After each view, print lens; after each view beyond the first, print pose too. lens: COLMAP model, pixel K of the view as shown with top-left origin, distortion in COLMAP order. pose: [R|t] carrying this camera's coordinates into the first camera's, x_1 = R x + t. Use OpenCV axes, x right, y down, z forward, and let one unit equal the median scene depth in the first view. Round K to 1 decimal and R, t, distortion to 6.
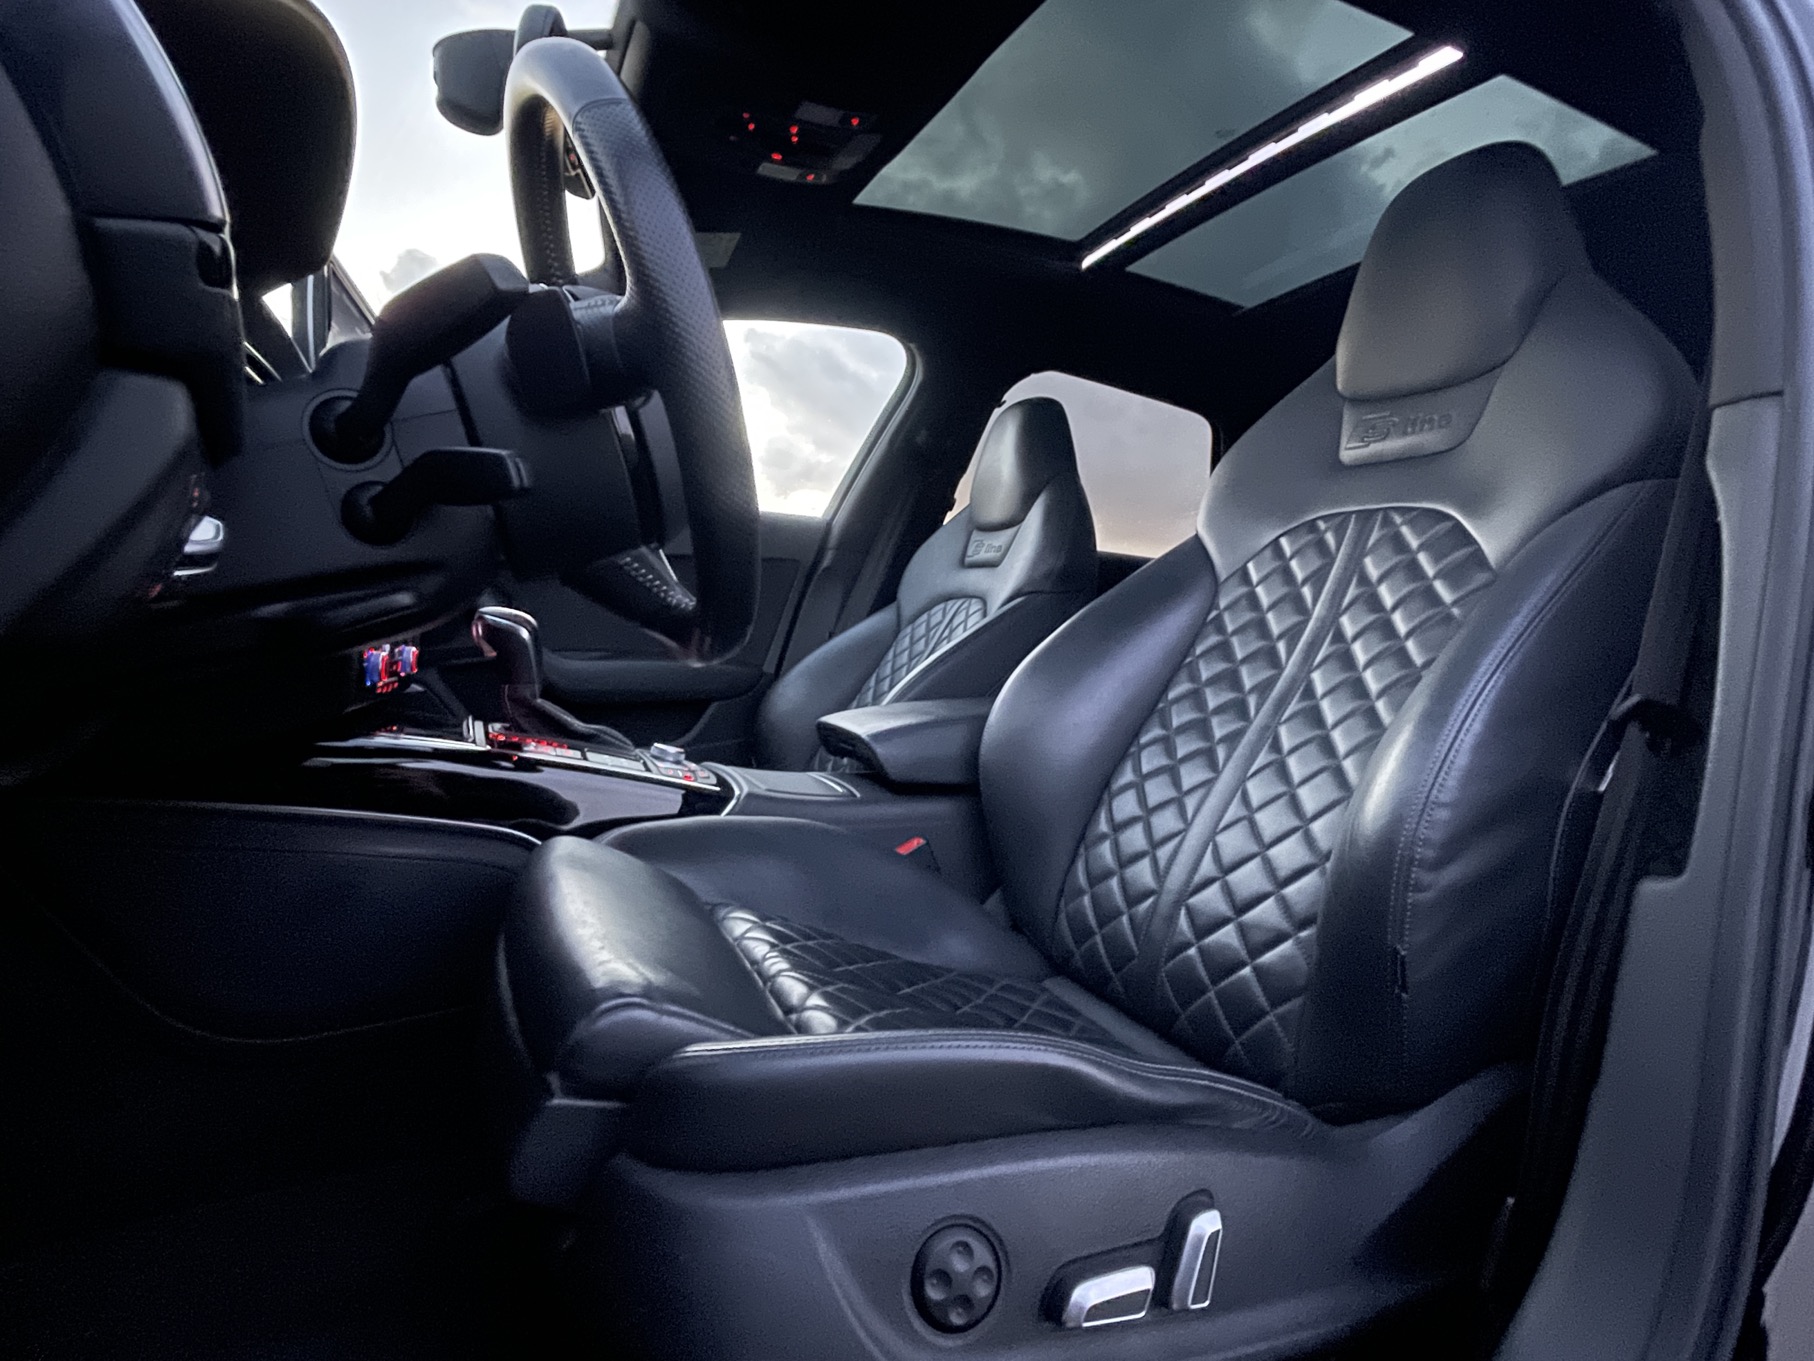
lens RADIAL K [[967.8, 0, 910.6], [0, 967.8, 679.8], [0, 0, 1]] dist [-0.010800, -0.001768]
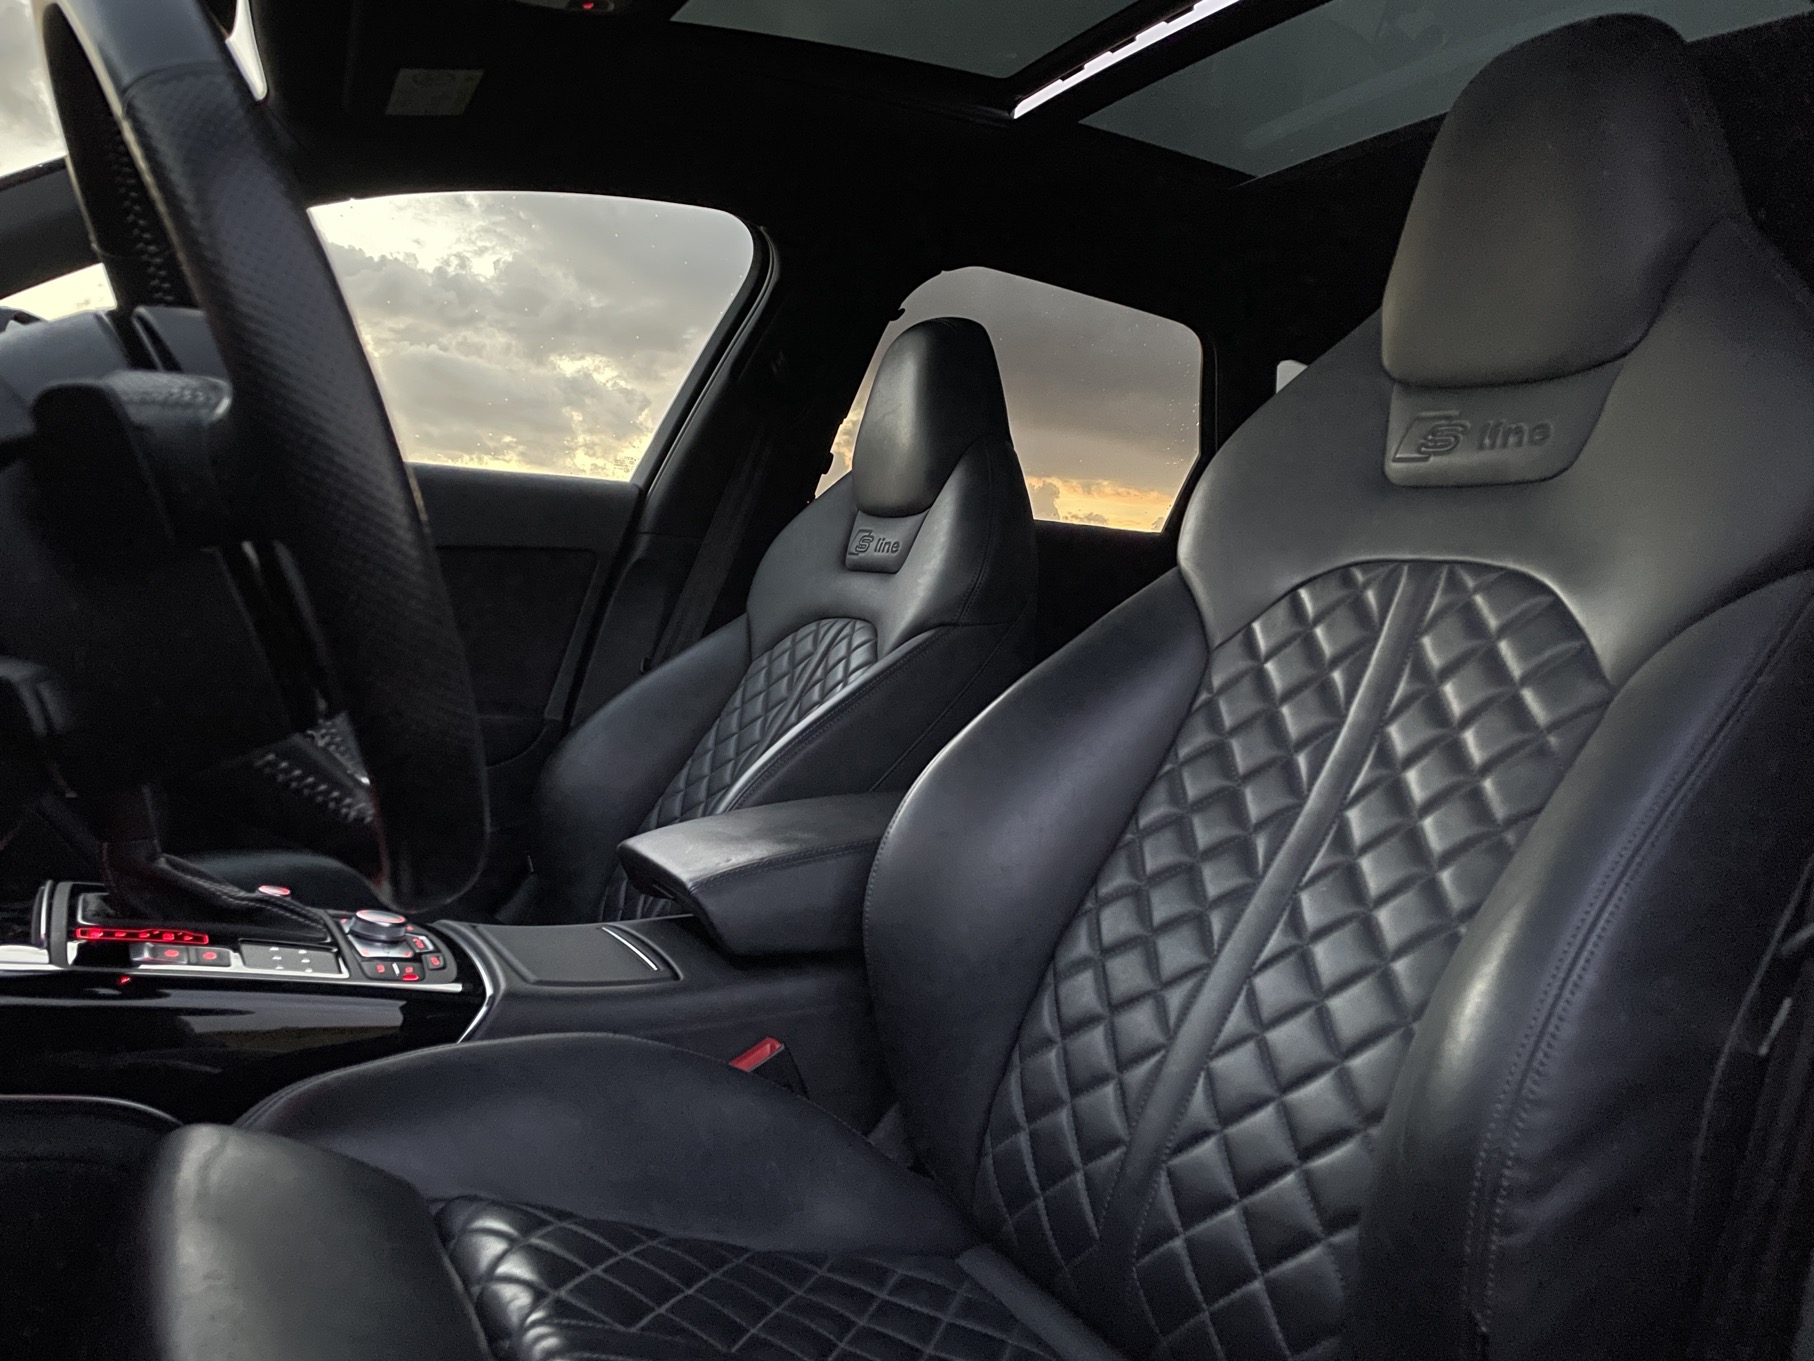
lens RADIAL K [[1384.5, 0, 913.2], [0, 1384.5, 673.0], [0, 0, 1]] dist [0.070629, -0.089292]
pose [[0.995534, -0.015988, 0.093045, 0.020421], [0.013083, 0.999410, 0.031748, -0.127668], [-0.093497, -0.030389, 0.995156, 0.050877]]
